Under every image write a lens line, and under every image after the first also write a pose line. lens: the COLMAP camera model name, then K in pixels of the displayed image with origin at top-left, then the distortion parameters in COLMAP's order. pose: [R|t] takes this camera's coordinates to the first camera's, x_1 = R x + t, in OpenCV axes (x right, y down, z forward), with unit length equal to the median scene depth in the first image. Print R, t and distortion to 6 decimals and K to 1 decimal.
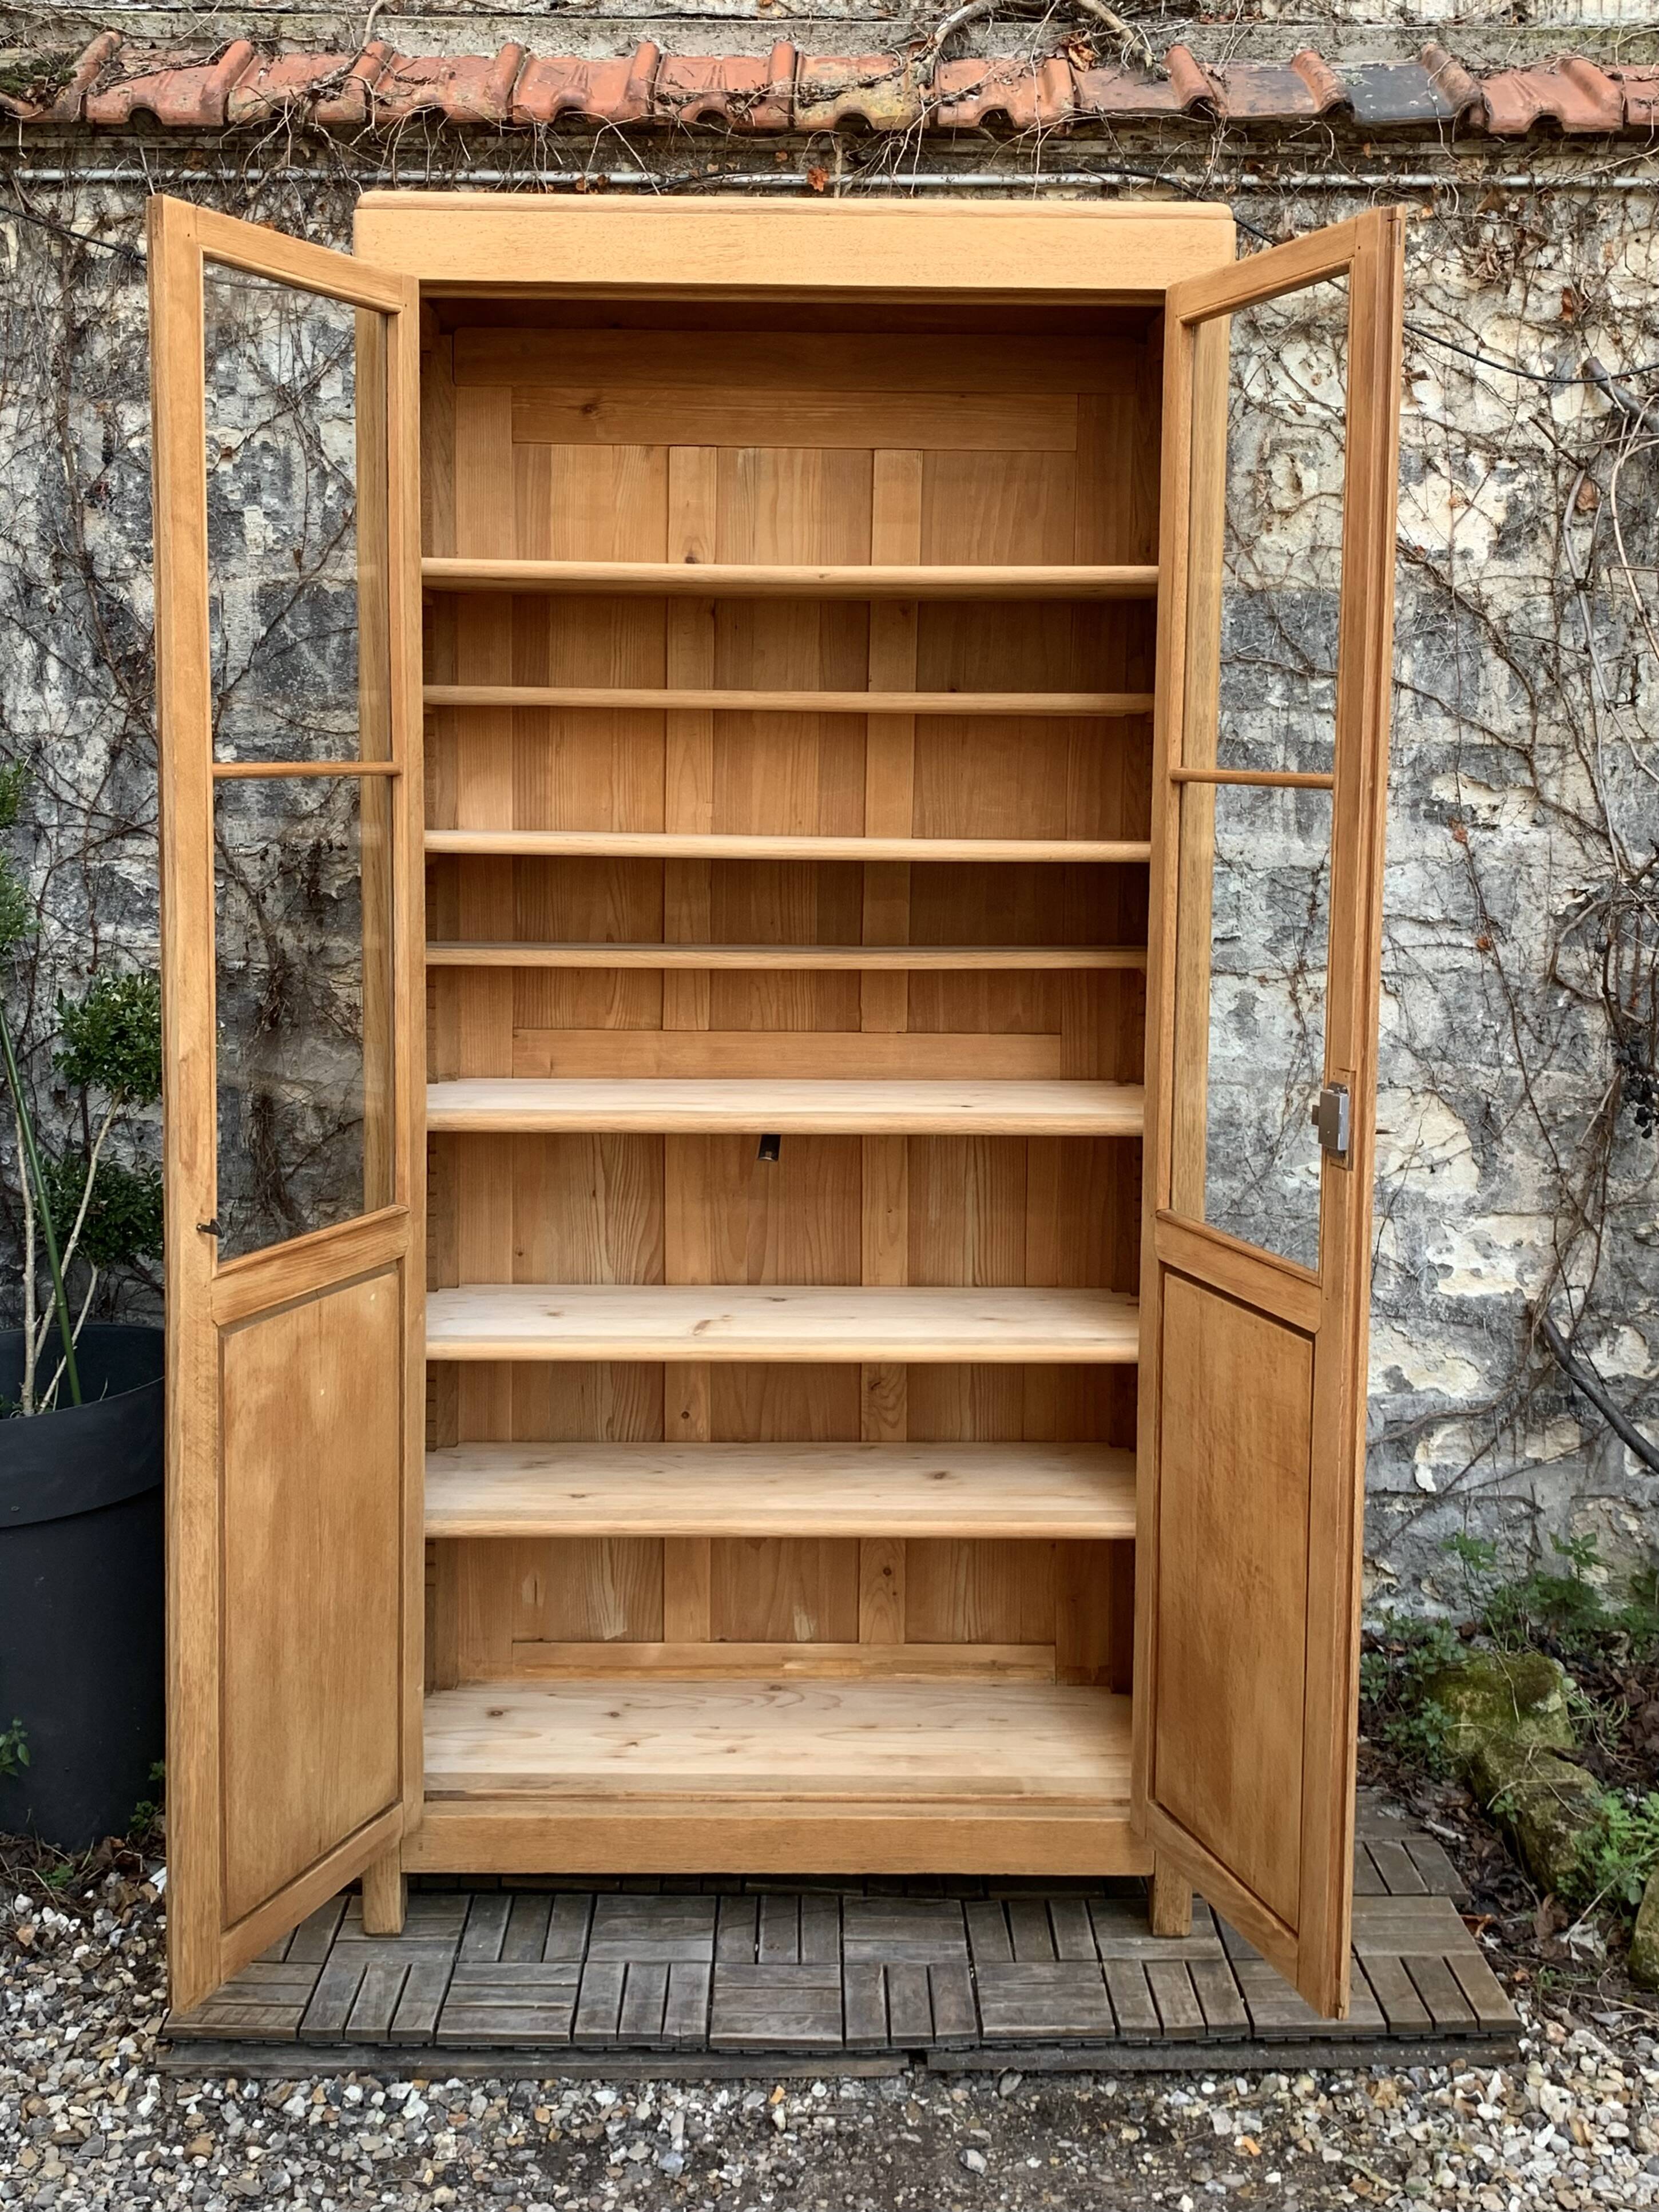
lens RADIAL K [[2292.4, 0, 810.8], [0, 2292.4, 927.5], [0, 0, 1]] dist [-0.006667, 0.000000]
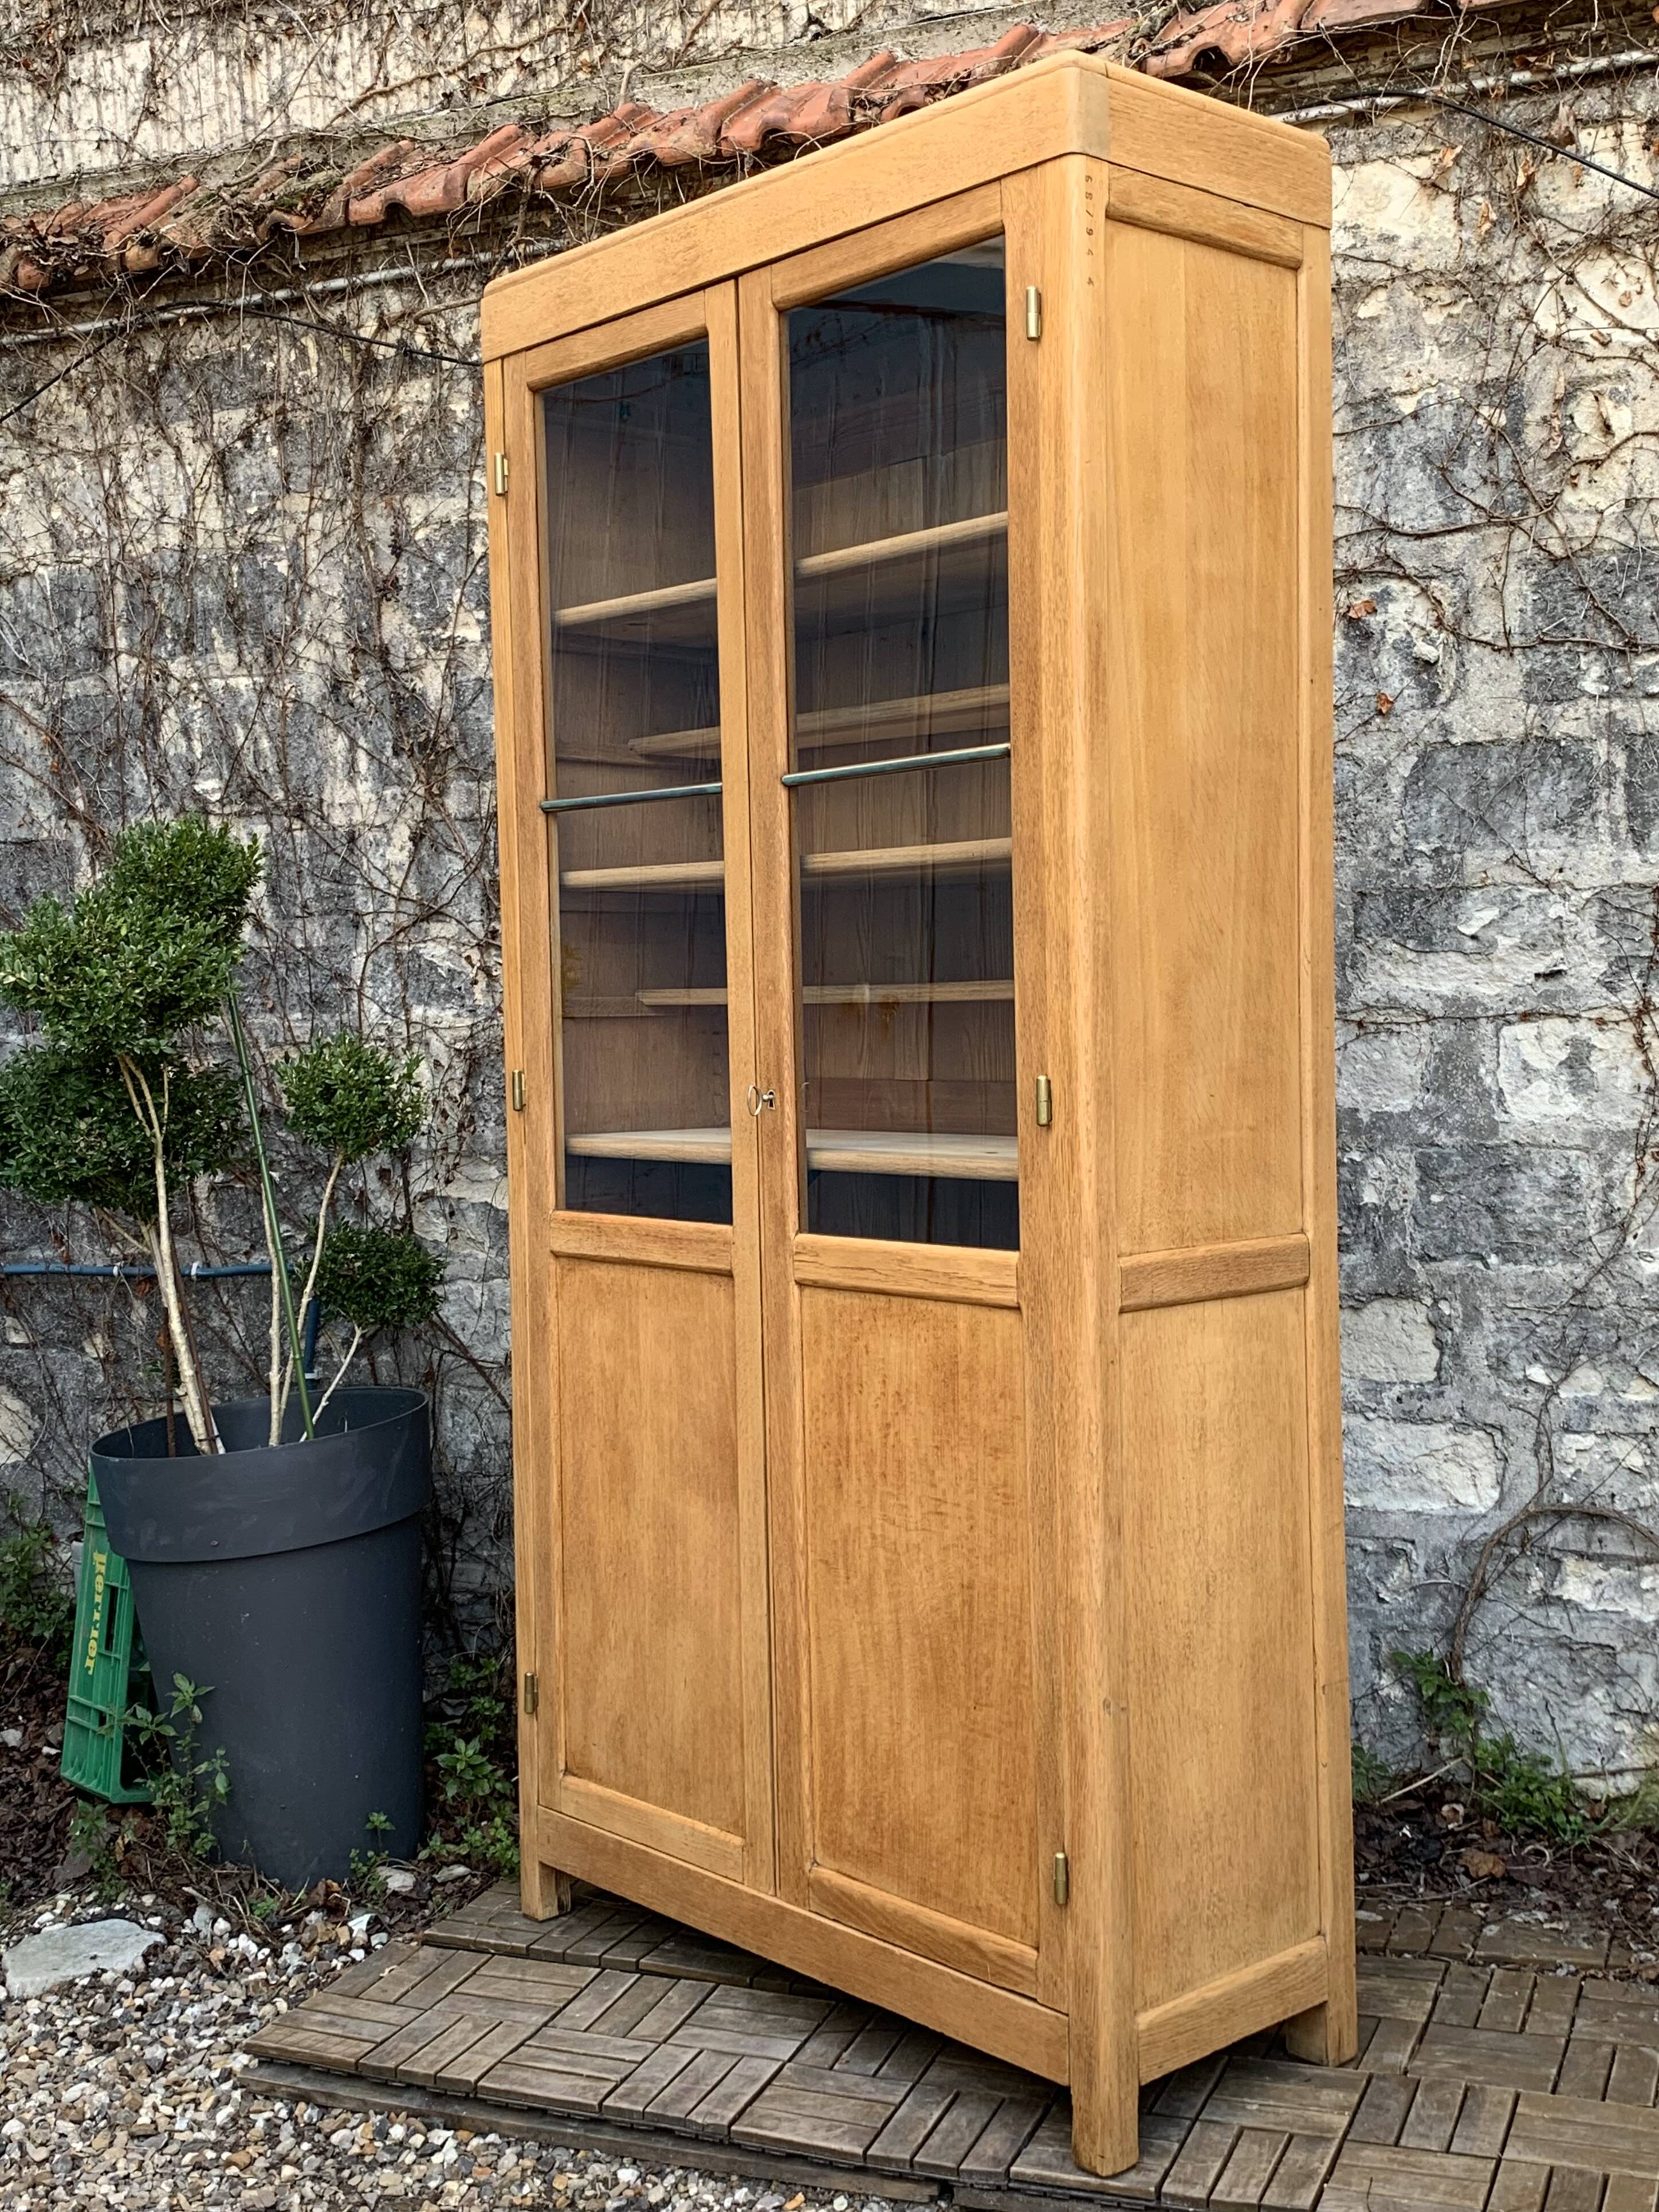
lens RADIAL K [[2438.6, 0, 846.3], [0, 2438.6, 1084.5], [0, 0, 1]] dist [-0.012470, 0.000000]
pose [[0.921150, -0.024419, -0.388441, 0.324196], [0.016629, 0.999588, -0.023403, 0.069205], [0.388852, 0.015098, 0.921176, 0.081961]]
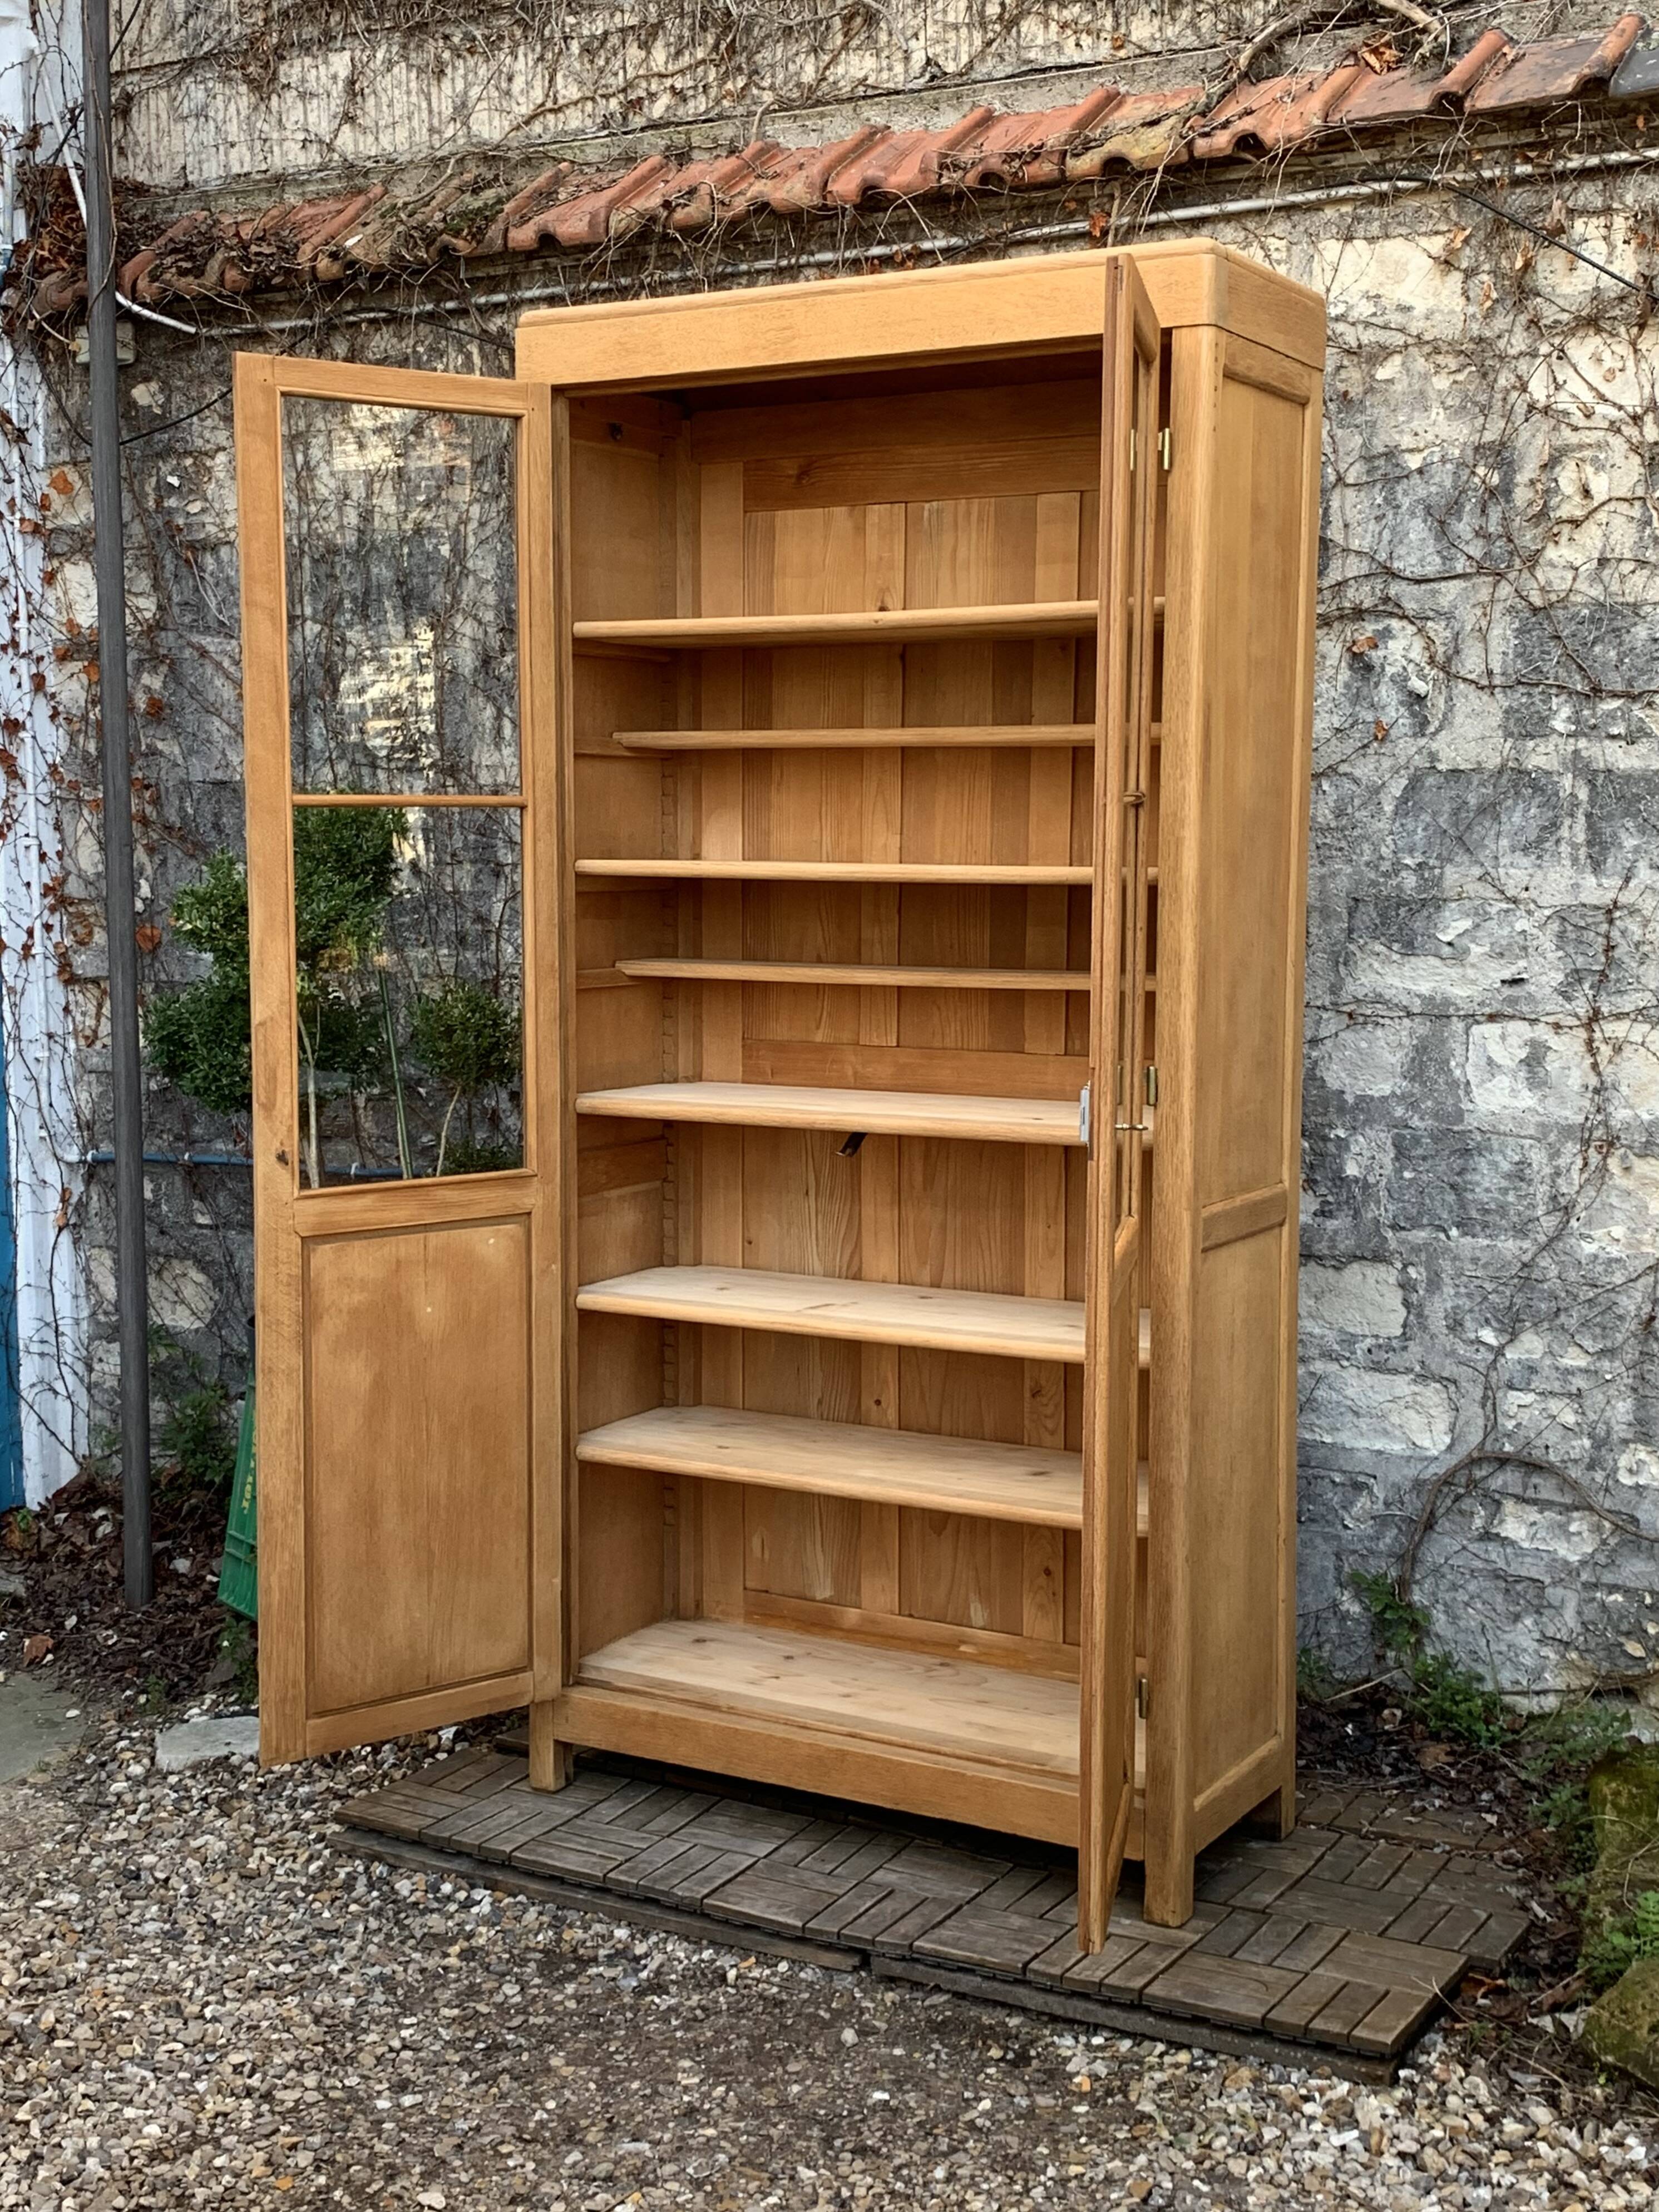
lens RADIAL K [[2695.1, 0, 832.4], [0, 2695.1, 1110.1], [0, 0, 1]] dist [0.008161, 0.000000]
pose [[0.864788, 0.044696, -0.500145, 0.553980], [-0.031022, 0.998884, 0.035626, 0.029960], [0.501179, -0.015294, 0.865209, -0.111668]]
